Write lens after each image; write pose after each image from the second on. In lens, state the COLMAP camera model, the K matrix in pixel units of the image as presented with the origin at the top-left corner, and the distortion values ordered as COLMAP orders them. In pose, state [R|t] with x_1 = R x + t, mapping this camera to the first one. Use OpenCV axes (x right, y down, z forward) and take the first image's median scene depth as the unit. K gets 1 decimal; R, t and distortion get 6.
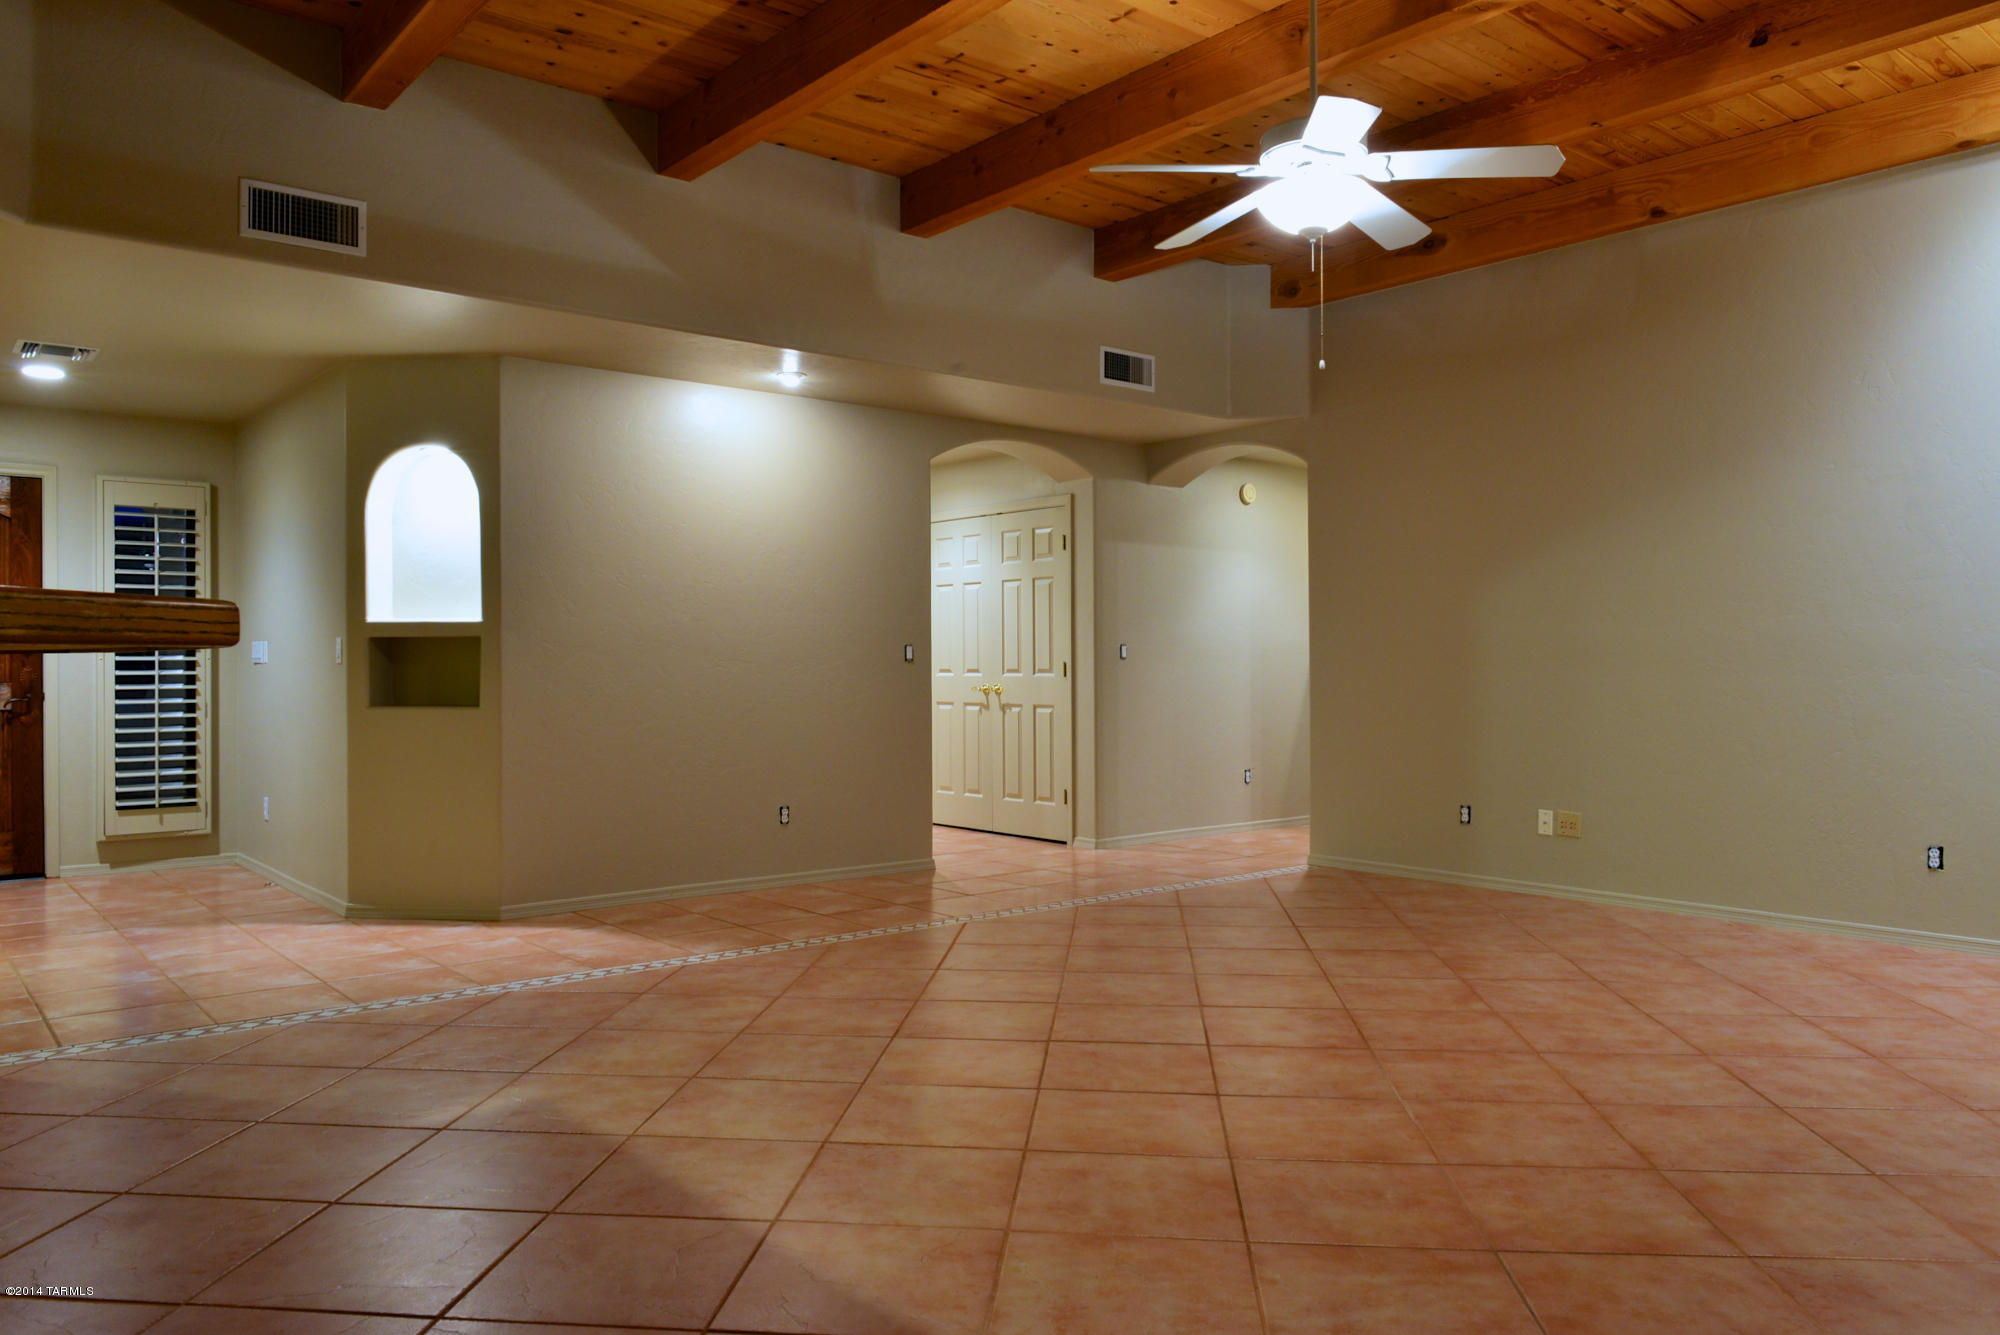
lens RADIAL K [[1404.0, 0, 994.6], [0, 1404.0, 667.4], [0, 0, 1]] dist [-0.008725, -0.002969]
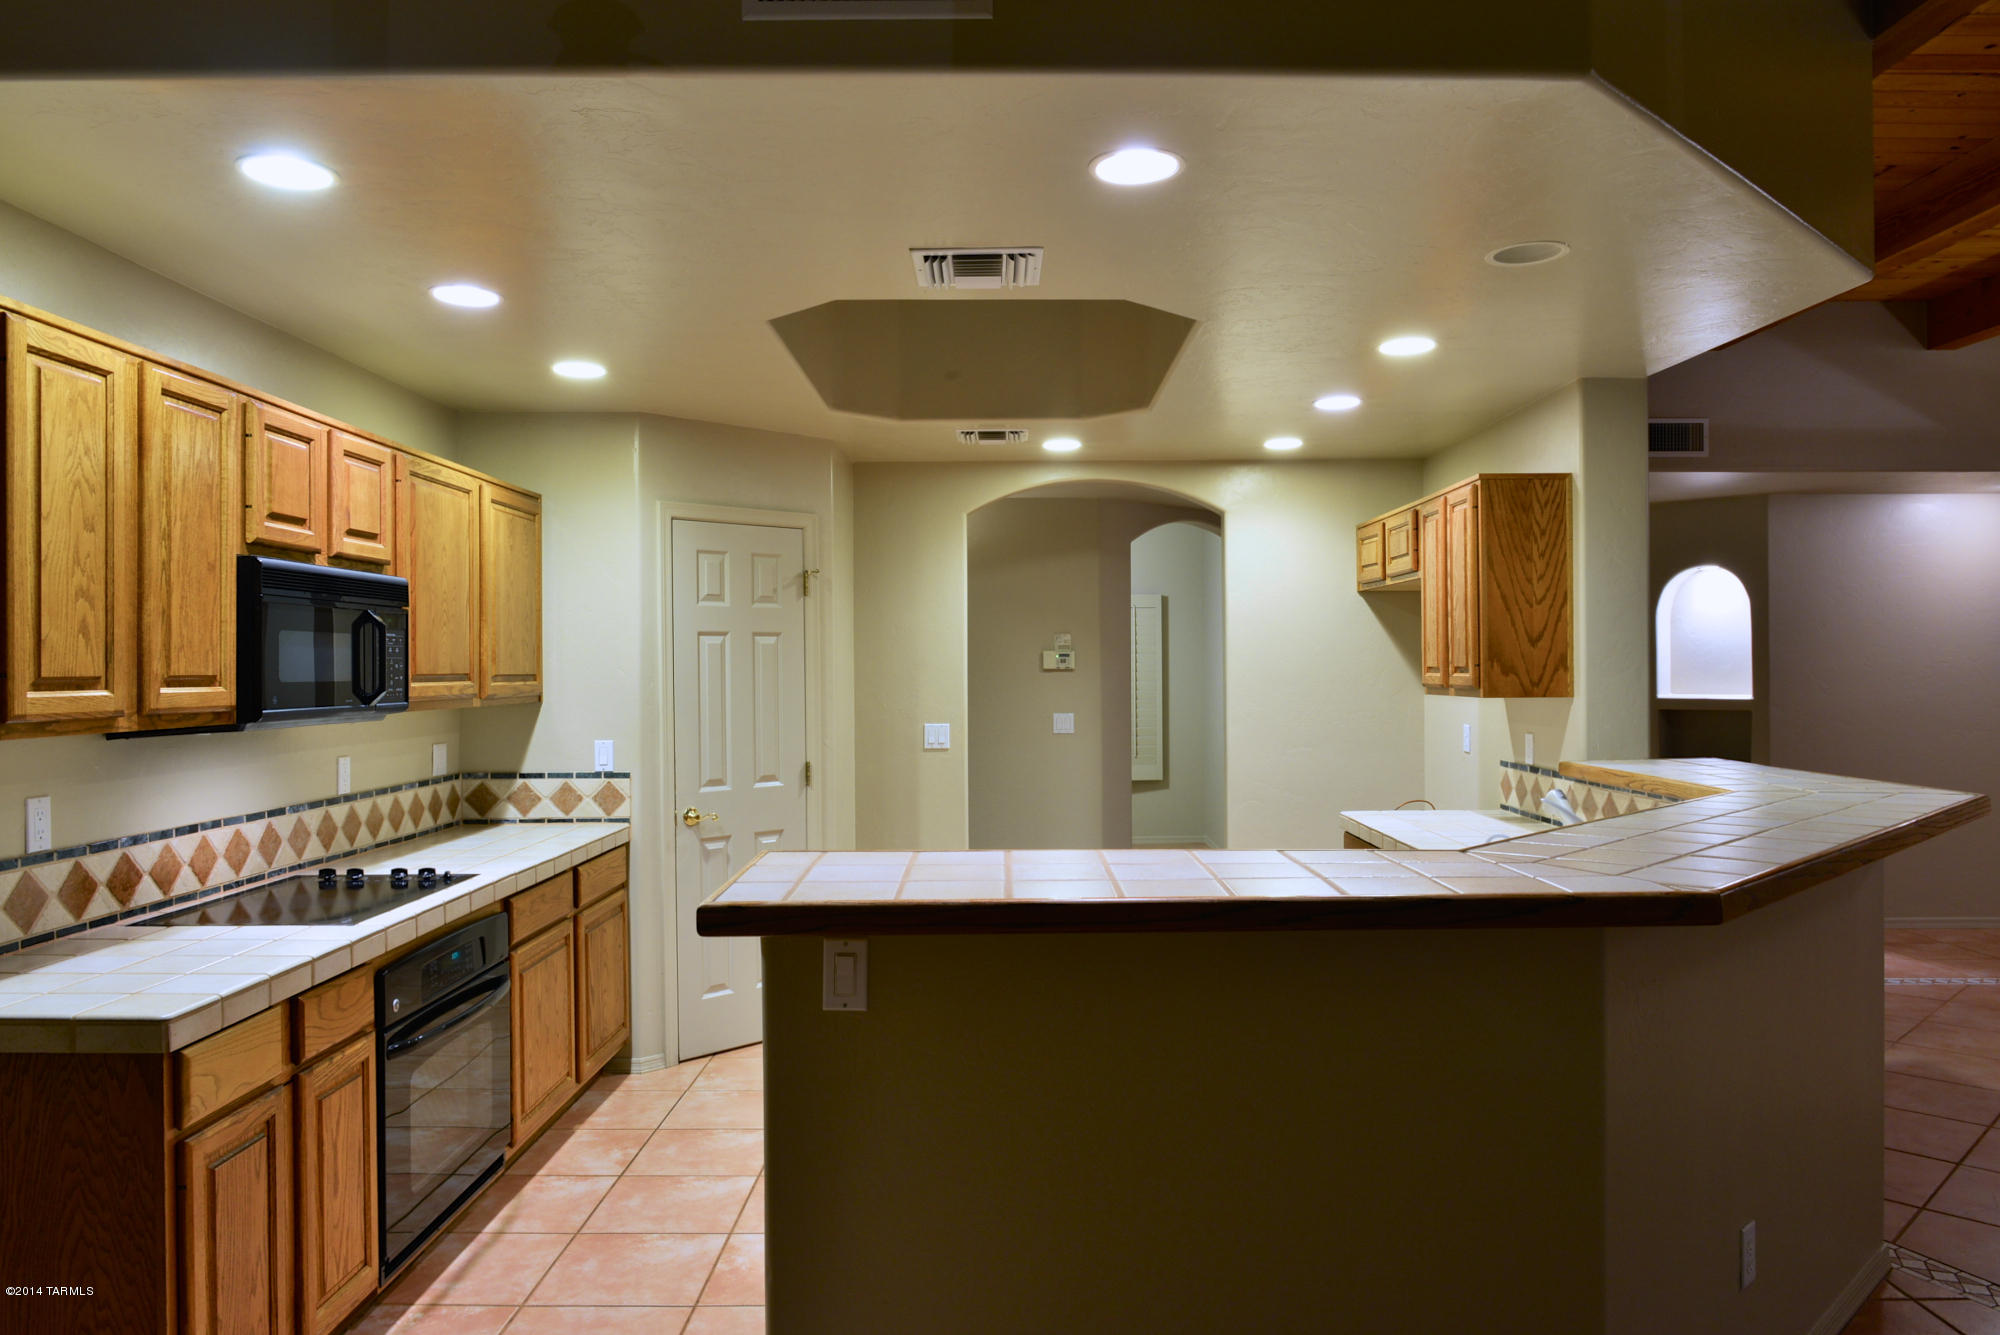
lens RADIAL K [[1368.2, 0, 1008.4], [0, 1368.2, 663.7], [0, 0, 1]] dist [-0.008986, -0.004587]
pose [[0.768239, -0.002972, -0.640156, -0.070862], [0.000556, 0.999992, -0.003976, -0.050672], [0.640163, 0.002699, 0.768234, -0.346990]]
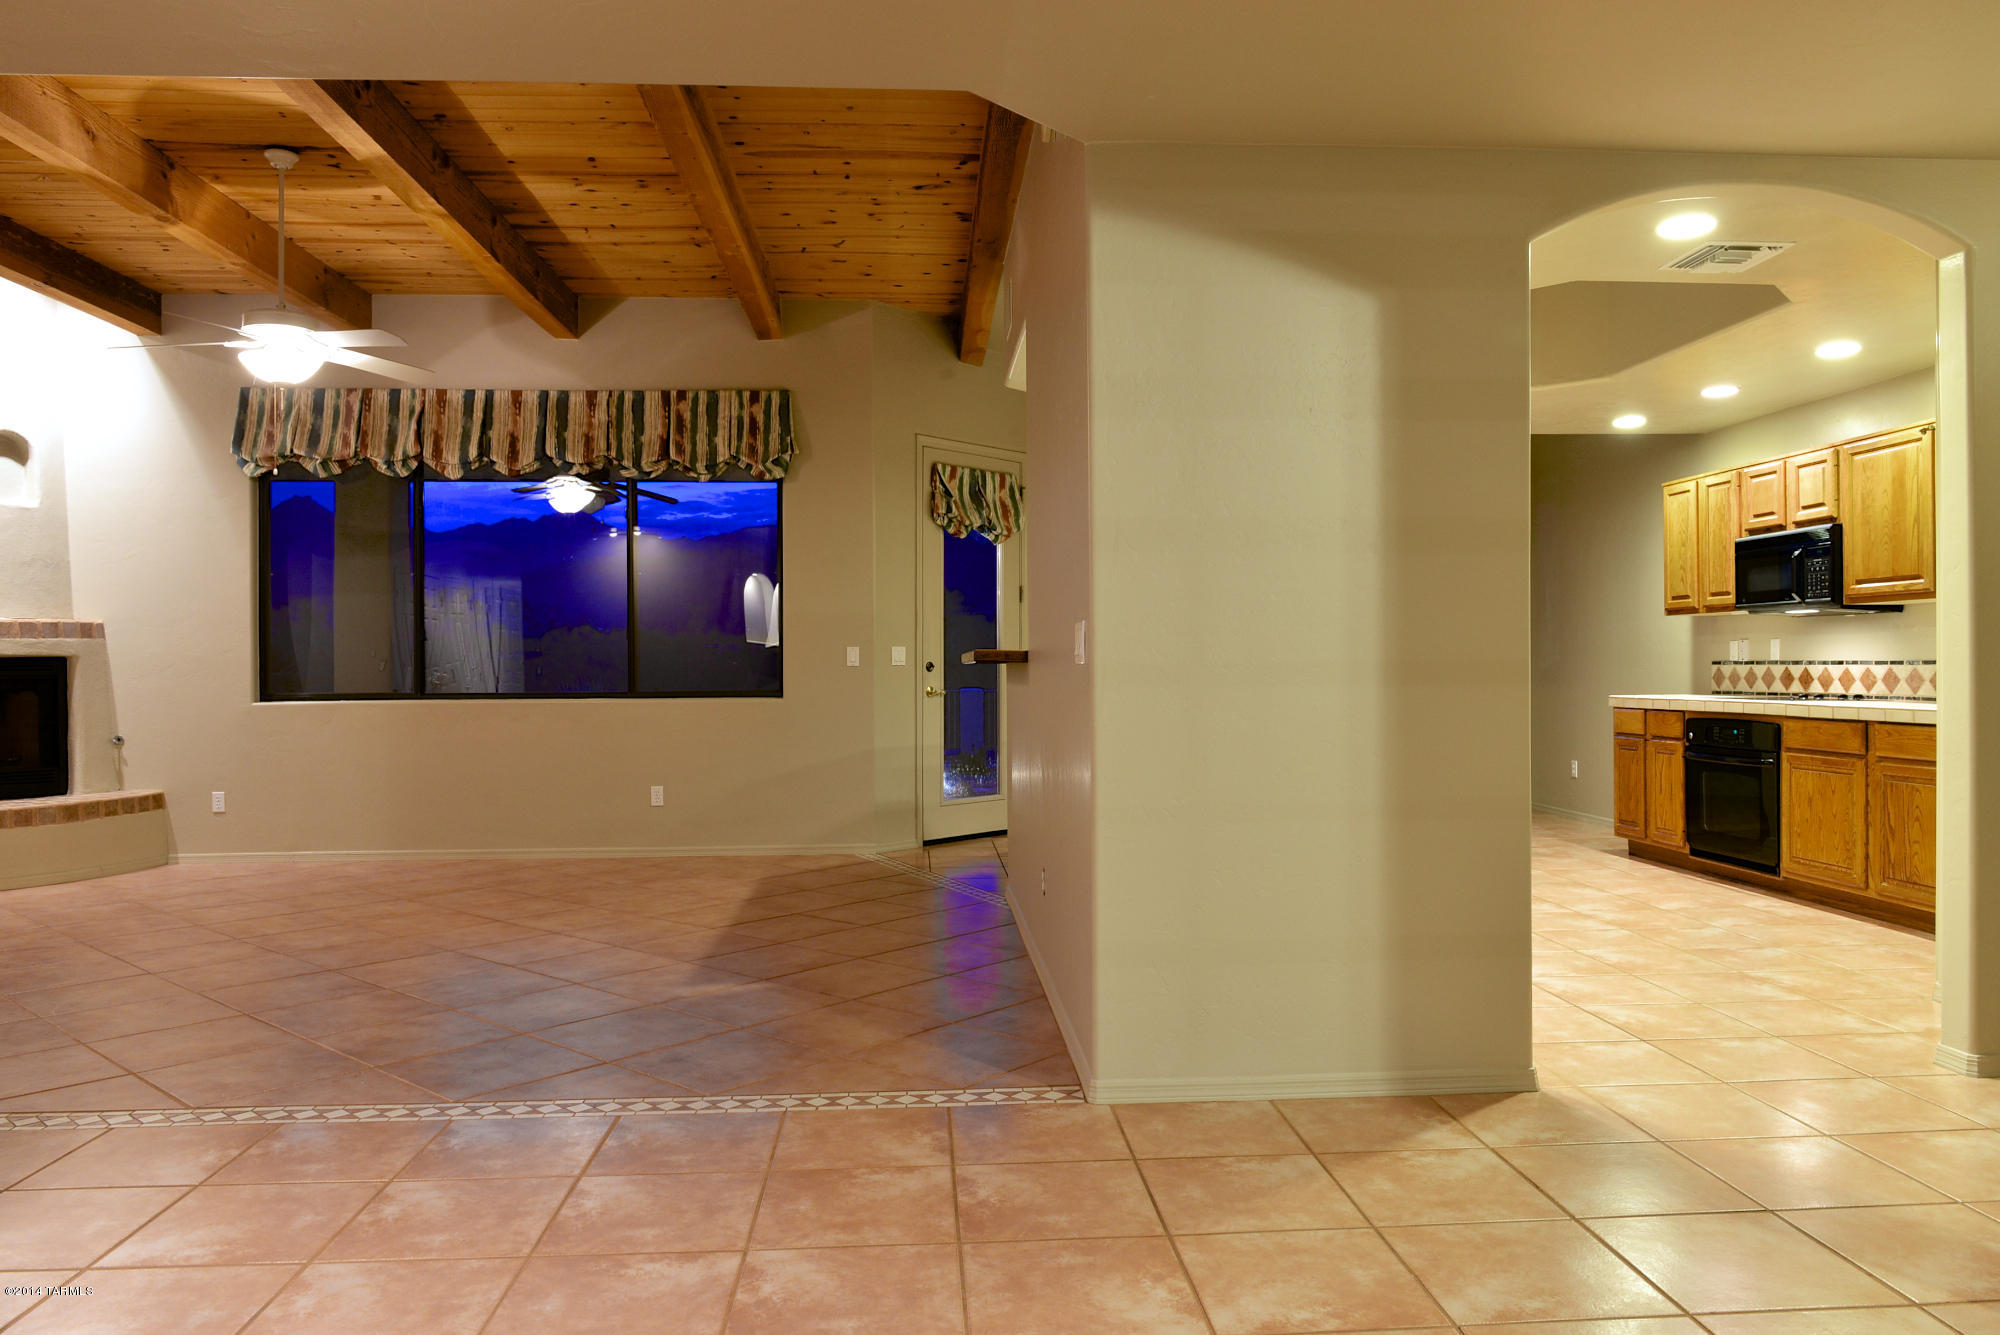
lens RADIAL K [[1389.3, 0, 1000.0], [0, 1389.3, 667.5], [0, 0, 1]] dist [-0.006355, -0.004071]
pose [[-0.809288, 0.007489, 0.587365, -0.669586], [0.010926, 0.999938, 0.002306, -0.001753], [-0.587311, 0.008284, -0.809319, 0.932585]]
